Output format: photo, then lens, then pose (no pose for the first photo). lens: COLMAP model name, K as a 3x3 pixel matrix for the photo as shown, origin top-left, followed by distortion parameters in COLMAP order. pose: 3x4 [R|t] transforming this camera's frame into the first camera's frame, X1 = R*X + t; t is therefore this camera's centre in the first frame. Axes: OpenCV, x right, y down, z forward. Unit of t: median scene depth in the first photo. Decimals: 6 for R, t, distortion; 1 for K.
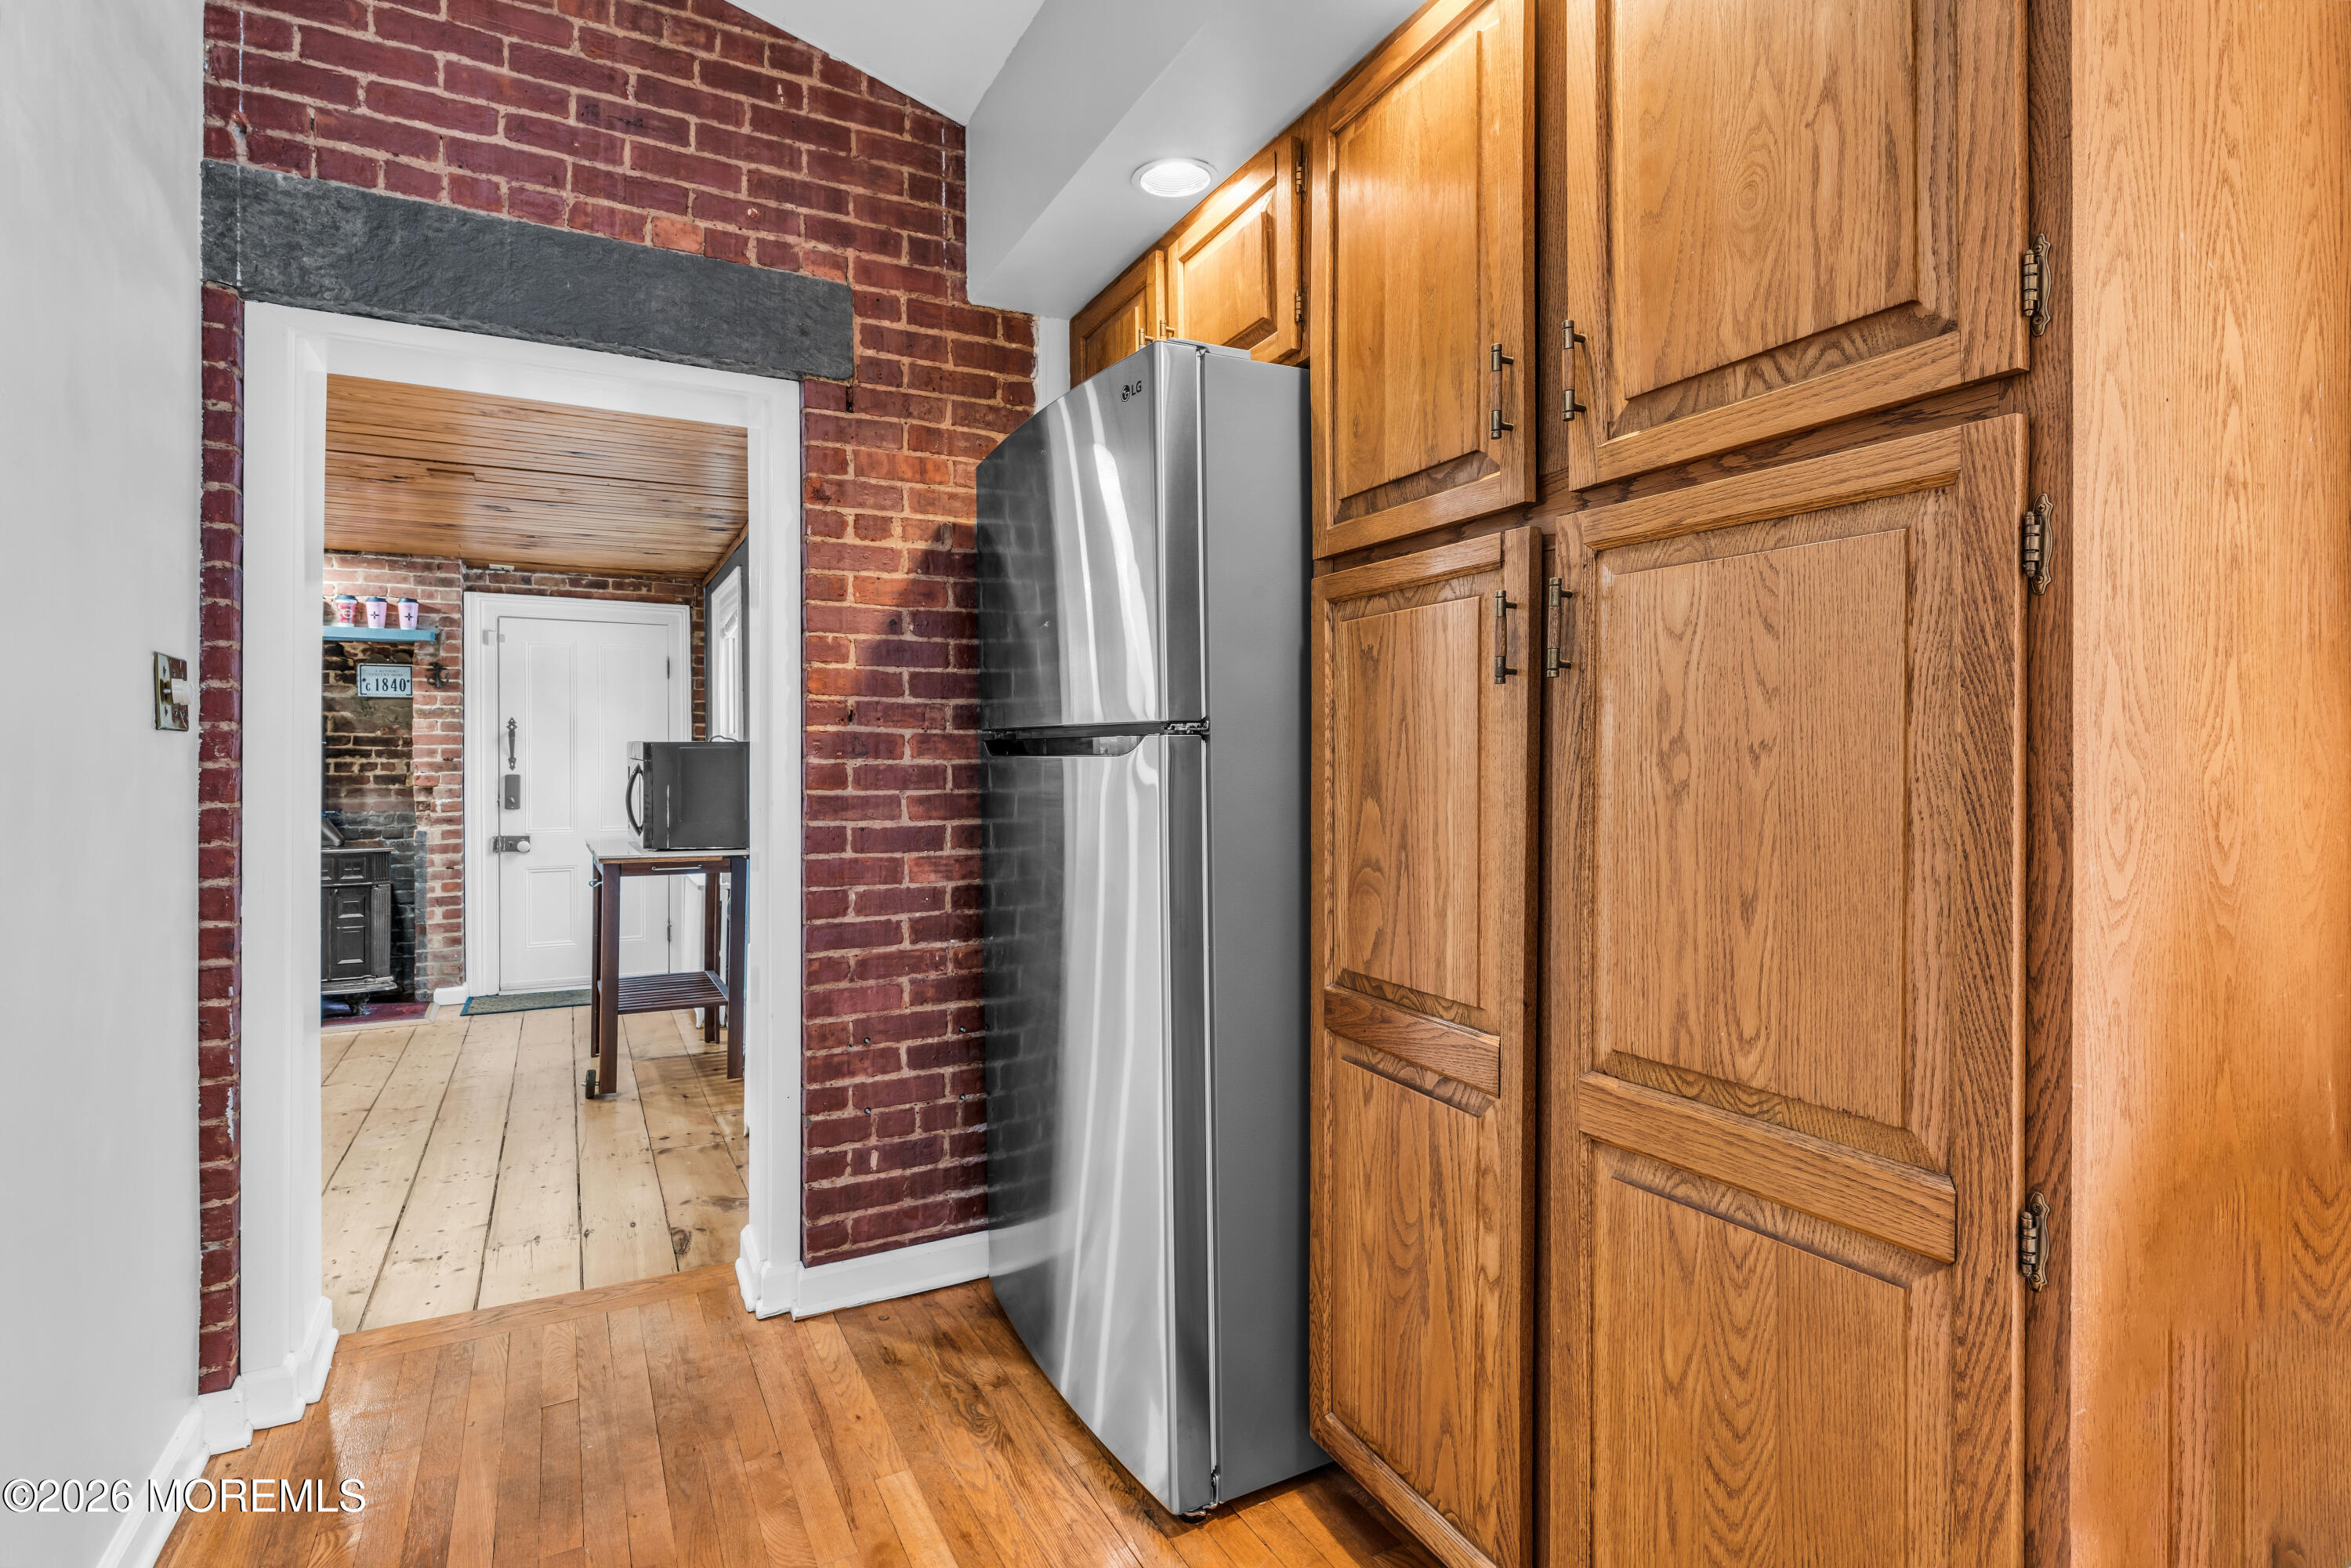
lens RADIAL K [[1142.5, 0, 1162.4], [0, 1142.5, 759.9], [0, 0, 1]] dist [-0.002476, 0.002184]
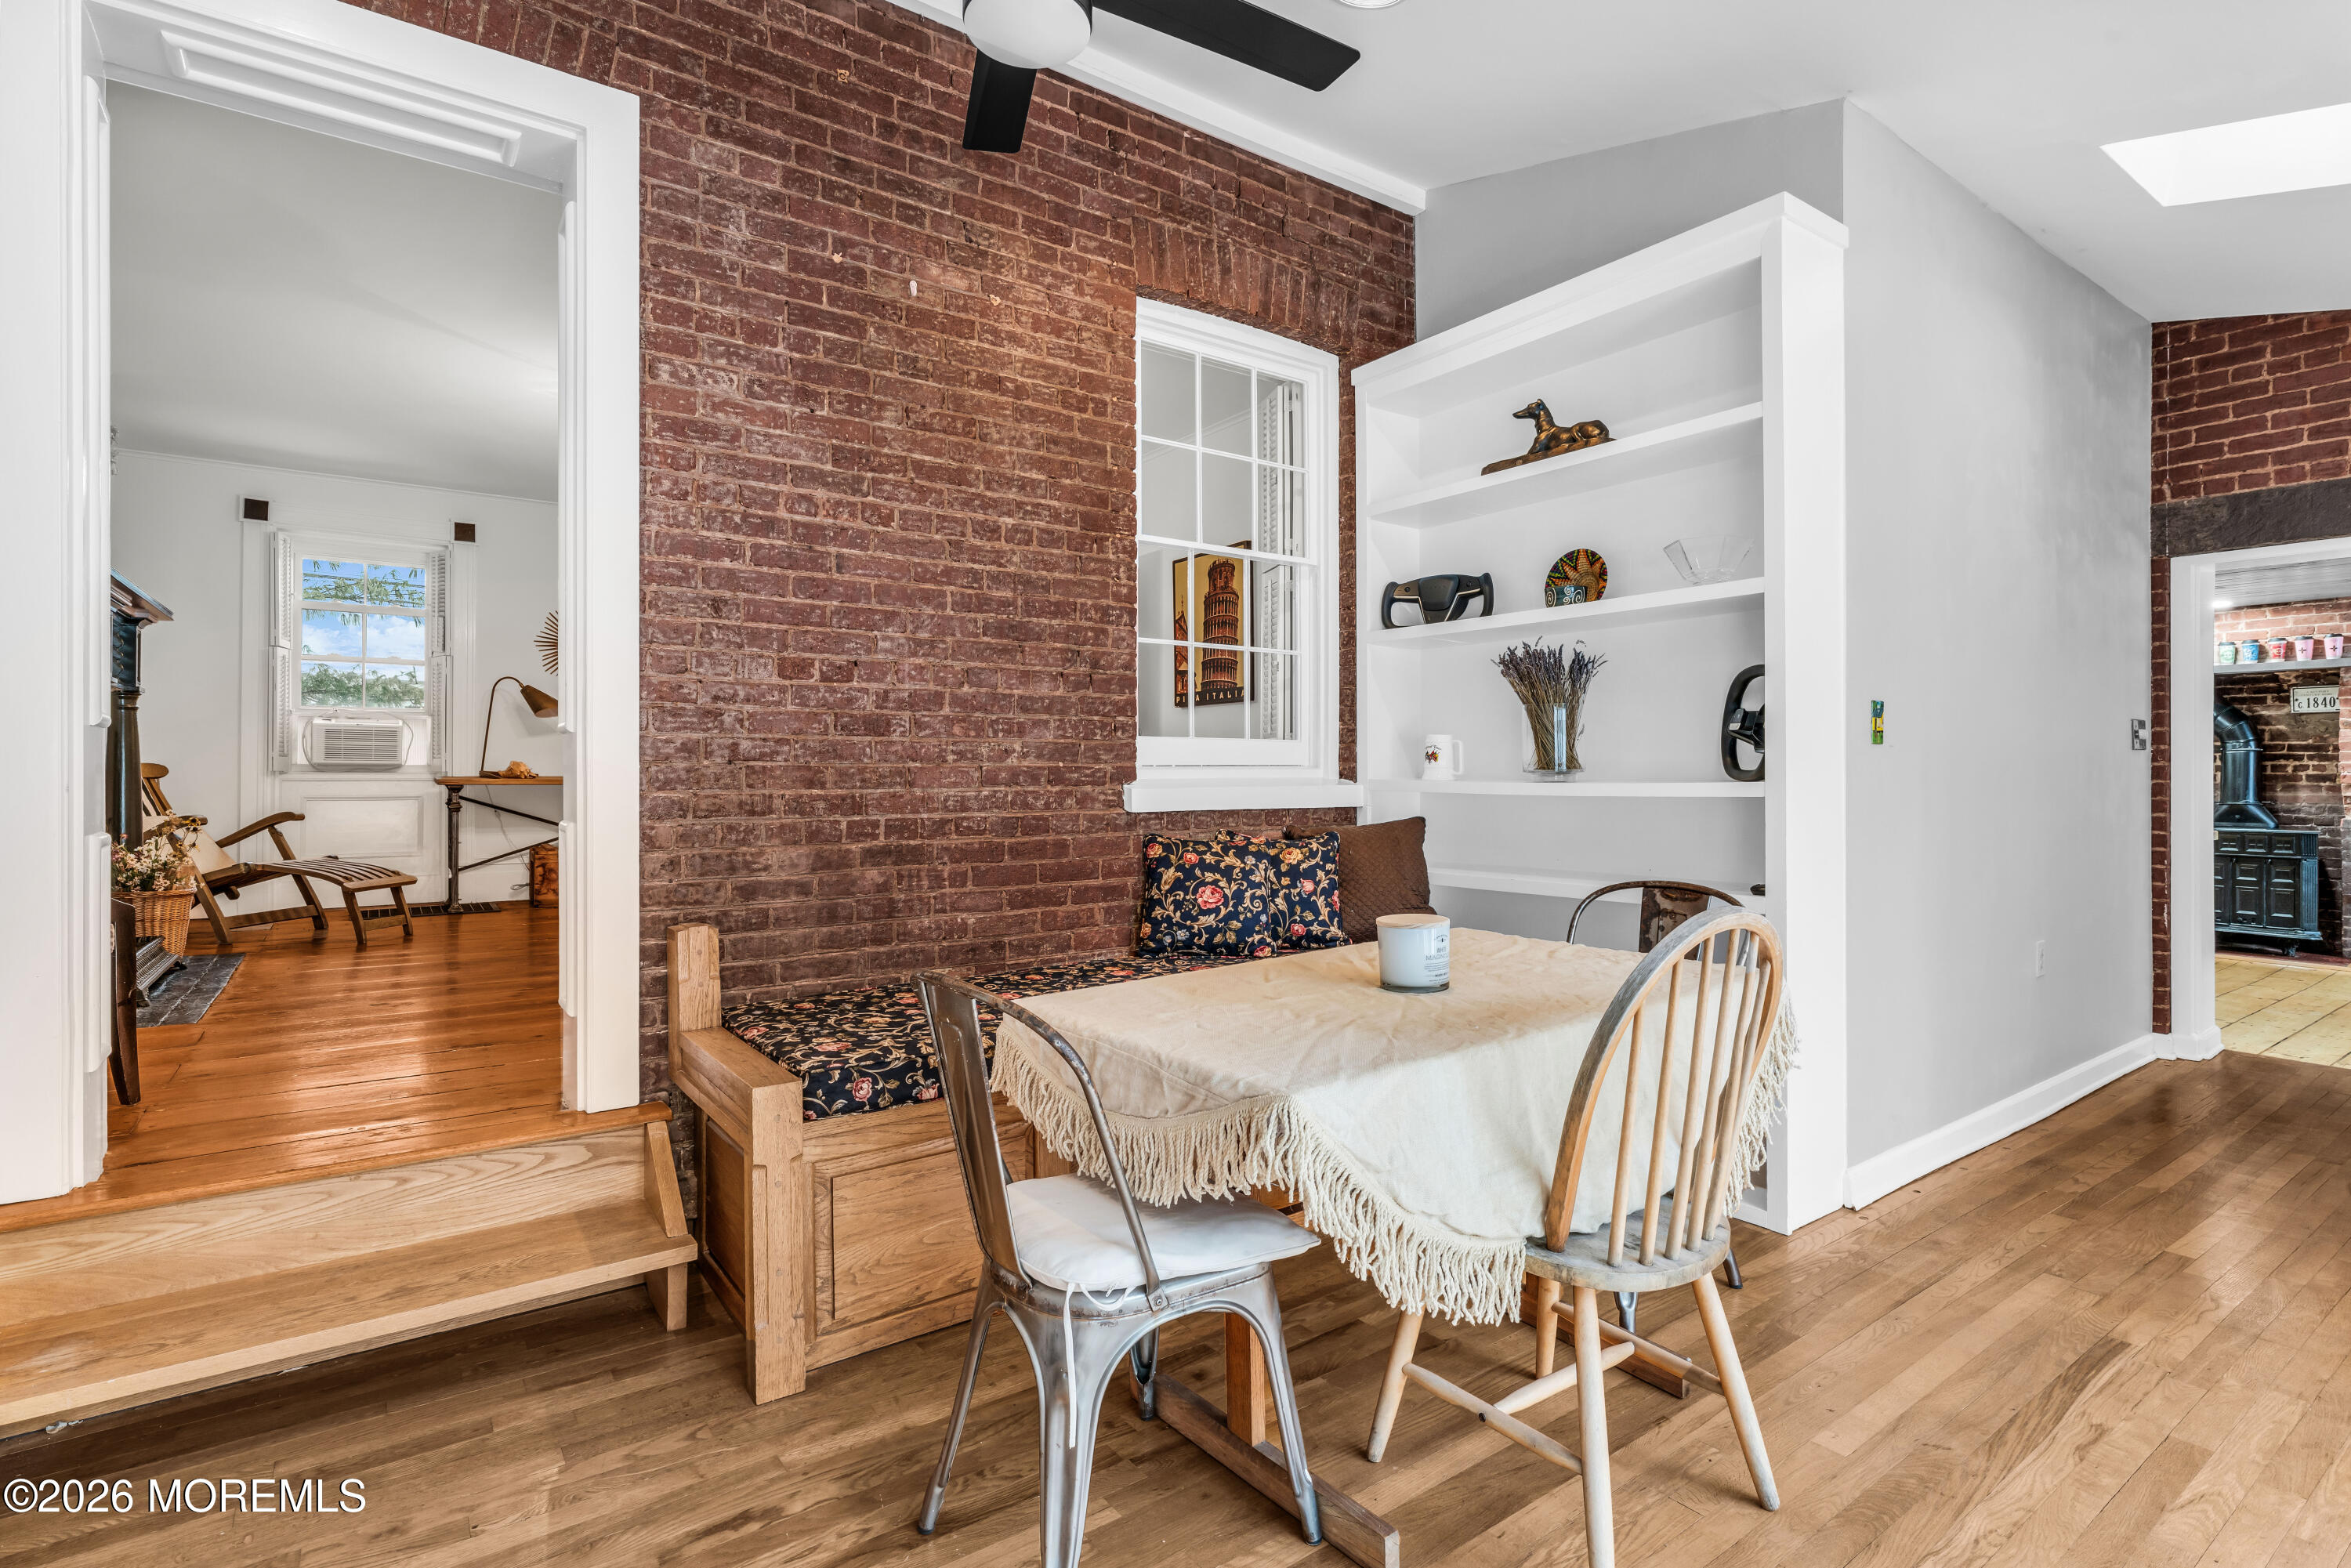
lens RADIAL K [[1142.5, 0, 1172.3], [0, 1142.5, 760.7], [0, 0, 1]] dist [-0.002476, 0.002184]
pose [[0.144382, -0.004876, -0.989510, 0.403271], [0.001736, 0.999988, -0.004674, 0.001788], [0.989520, -0.001043, 0.144389, -0.451261]]
